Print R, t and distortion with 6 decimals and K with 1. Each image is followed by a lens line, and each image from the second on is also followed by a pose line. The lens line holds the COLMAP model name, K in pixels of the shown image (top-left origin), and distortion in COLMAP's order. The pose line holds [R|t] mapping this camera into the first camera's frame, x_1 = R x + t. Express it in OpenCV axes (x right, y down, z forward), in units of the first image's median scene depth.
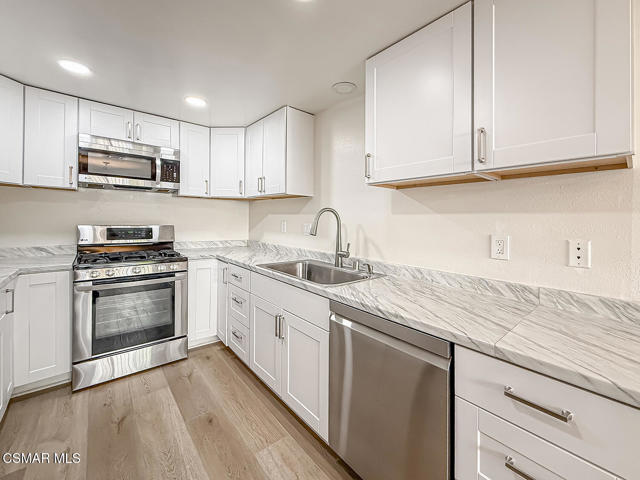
lens RADIAL K [[275.2, 0, 337.5], [0, 275.2, 220.6], [0, 0, 1]] dist [-0.002673, 0.000270]
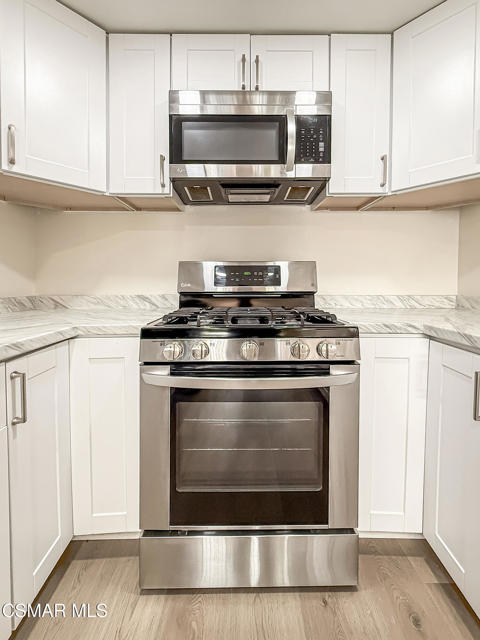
lens RADIAL K [[260.6, 0, 233.9], [0, 260.6, 323.4], [0, 0, 1]] dist [-0.001936, -0.000390]
pose [[0.731855, 0.082612, -0.676435, -0.446752], [0.015590, 0.990335, 0.137815, 0.078850], [0.681282, -0.111406, 0.723494, 0.648408]]
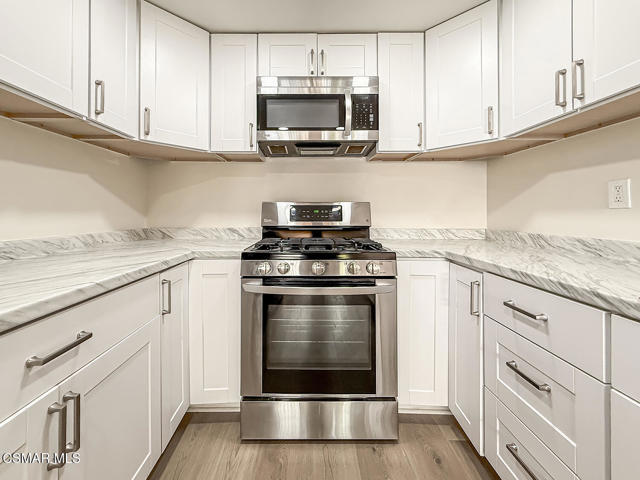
lens RADIAL K [[312.5, 0, 289.3], [0, 312.5, 219.8], [0, 0, 1]] dist [0.001700, 0.000357]
pose [[0.715139, 0.000801, -0.698982, -0.275657], [0.012945, 0.999813, 0.014390, 0.059945], [0.698863, -0.019339, 0.714994, 0.433015]]
